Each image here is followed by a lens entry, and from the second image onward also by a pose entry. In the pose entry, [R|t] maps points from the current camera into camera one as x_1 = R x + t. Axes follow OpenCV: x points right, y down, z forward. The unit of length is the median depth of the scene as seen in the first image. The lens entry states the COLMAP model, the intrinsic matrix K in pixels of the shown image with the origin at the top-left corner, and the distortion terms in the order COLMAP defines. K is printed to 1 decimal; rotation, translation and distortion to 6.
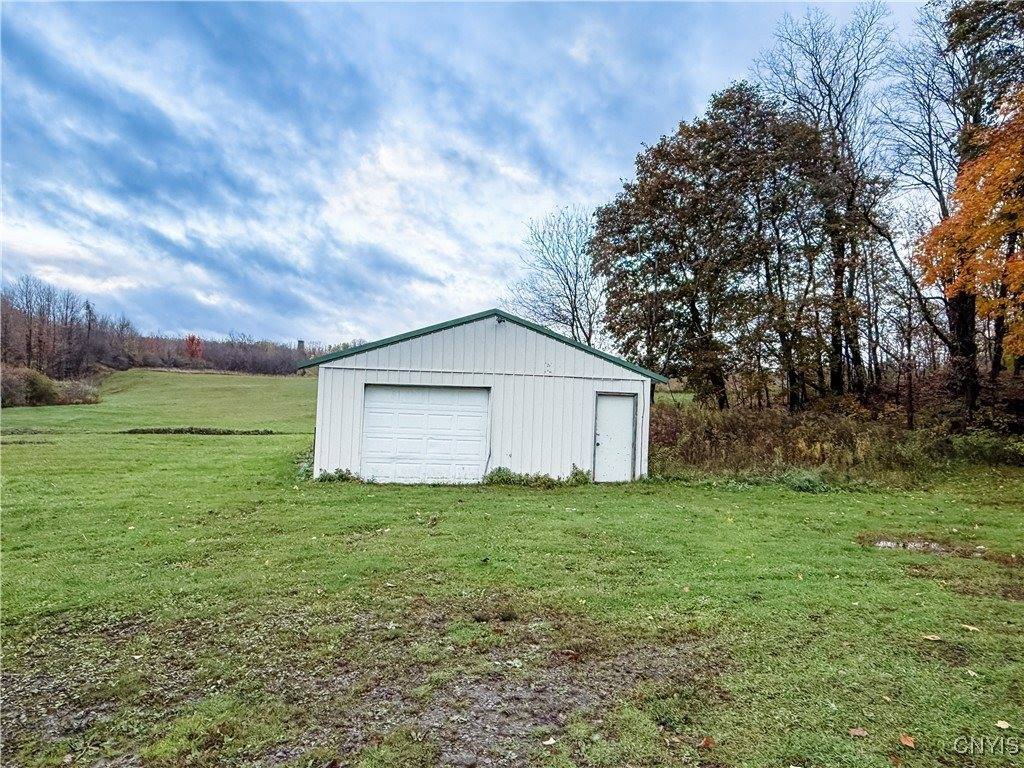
lens RADIAL K [[693.0, 0, 513.2], [0, 693.0, 381.8], [0, 0, 1]] dist [0.002133, 0.000452]
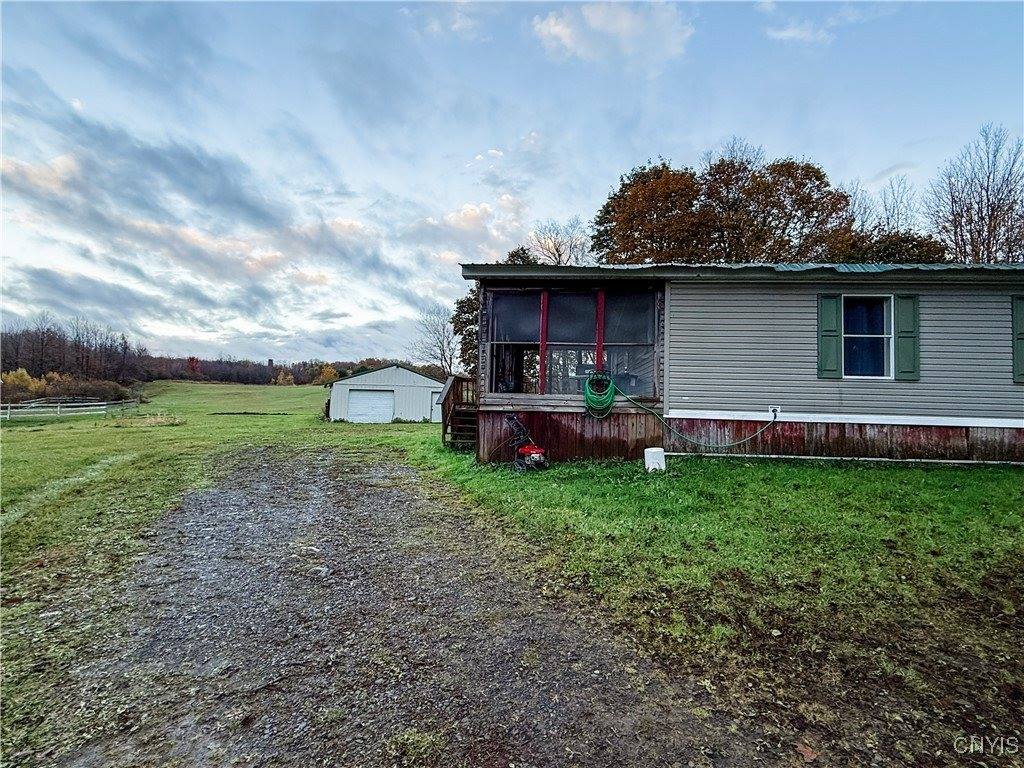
lens RADIAL K [[477.0, 0, 509.3], [0, 477.0, 379.5], [0, 0, 1]] dist [0.000634, 0.000350]
pose [[0.985230, -0.000851, 0.171235, 0.036136], [0.004001, 0.999829, -0.018052, 0.000773], [-0.171190, 0.018470, 0.985065, -0.374021]]
